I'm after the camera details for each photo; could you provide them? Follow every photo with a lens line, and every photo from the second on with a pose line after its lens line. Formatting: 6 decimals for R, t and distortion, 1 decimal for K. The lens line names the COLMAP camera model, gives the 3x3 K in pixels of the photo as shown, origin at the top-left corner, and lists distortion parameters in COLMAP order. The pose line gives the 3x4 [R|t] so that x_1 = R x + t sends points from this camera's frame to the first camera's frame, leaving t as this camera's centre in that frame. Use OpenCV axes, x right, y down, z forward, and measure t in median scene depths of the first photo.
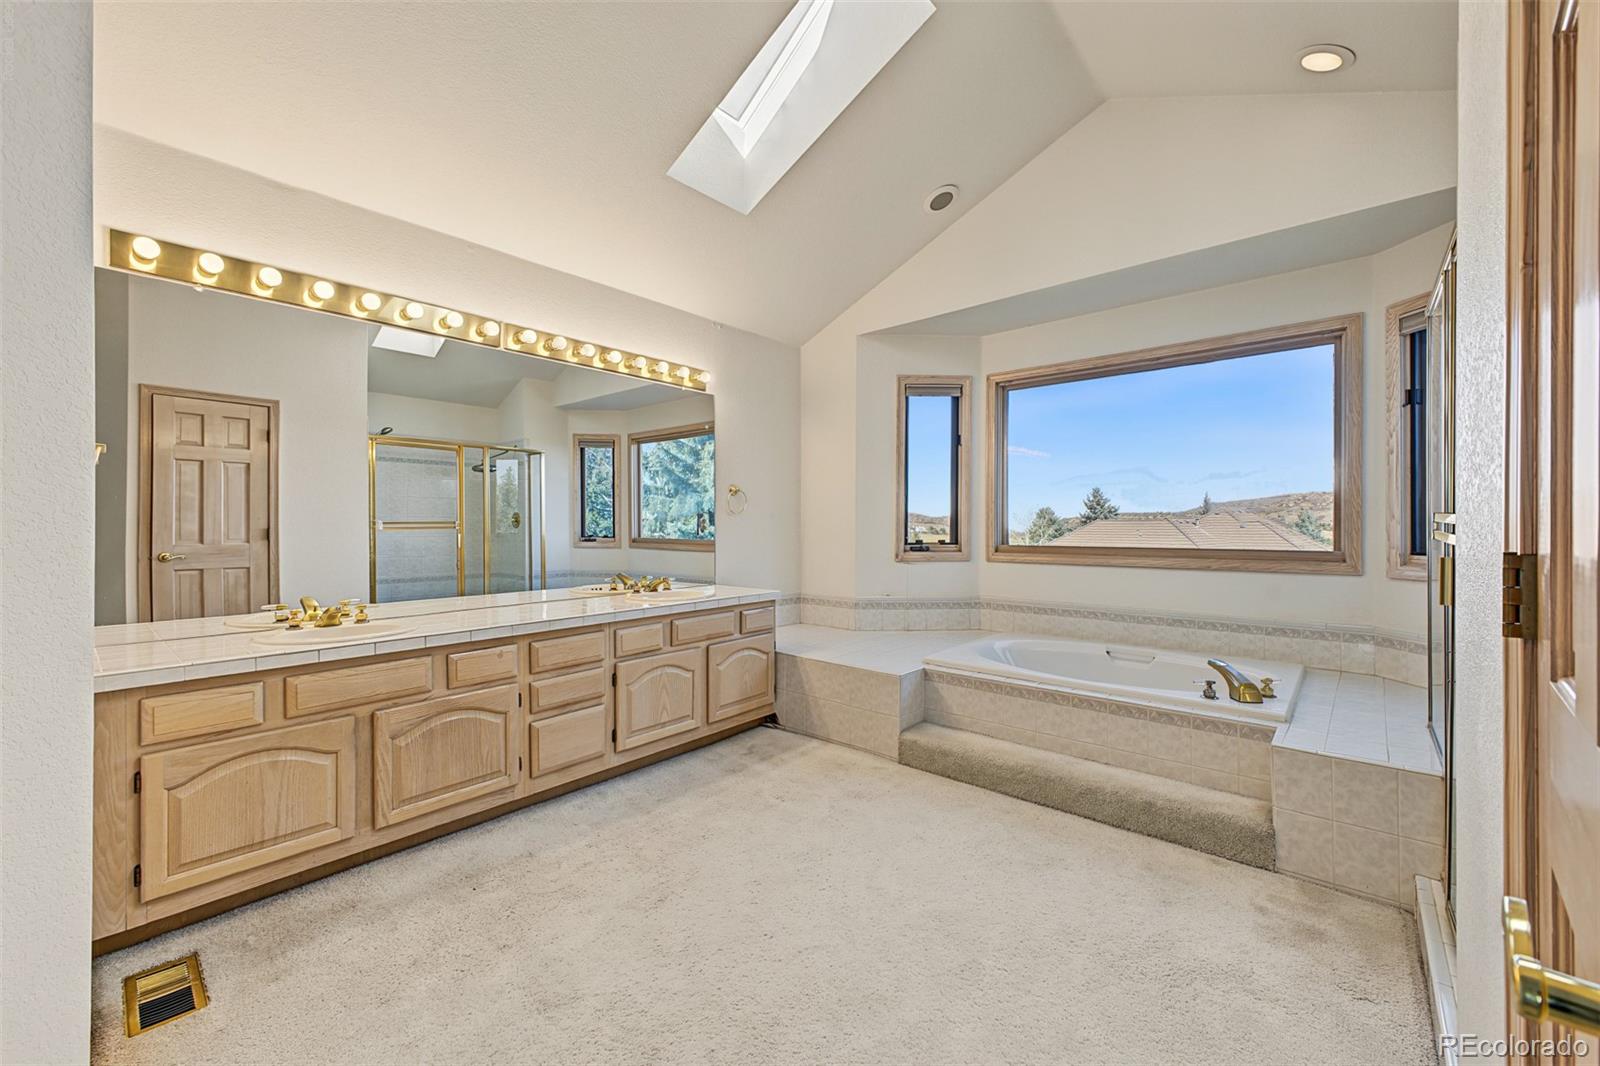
lens RADIAL K [[632.3, 0, 794.6], [0, 632.3, 525.8], [0, 0, 1]] dist [0.028605, 0.000328]
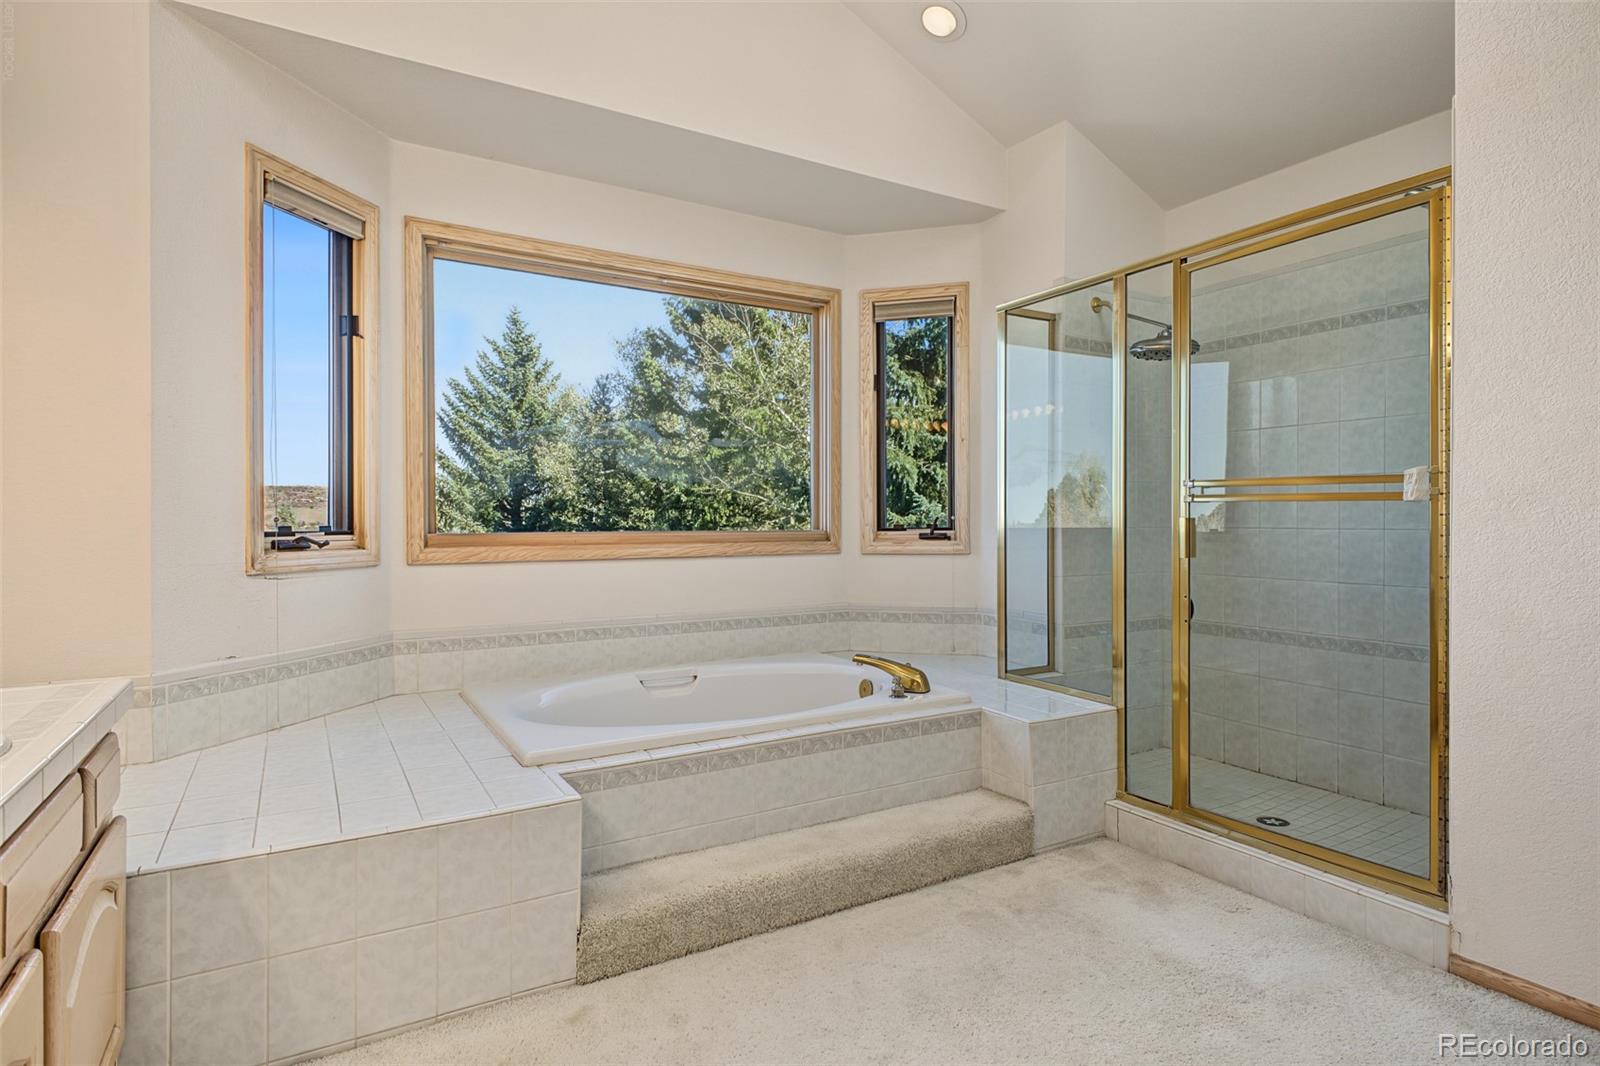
lens RADIAL K [[844.5, 0, 795.7], [0, 844.5, 529.9], [0, 0, 1]] dist [0.023529, -0.000058]
pose [[0.319635, -0.008446, 0.947503, -0.323252], [0.003284, 0.999964, 0.007806, 0.026015], [-0.947535, 0.000617, 0.319651, 0.546181]]
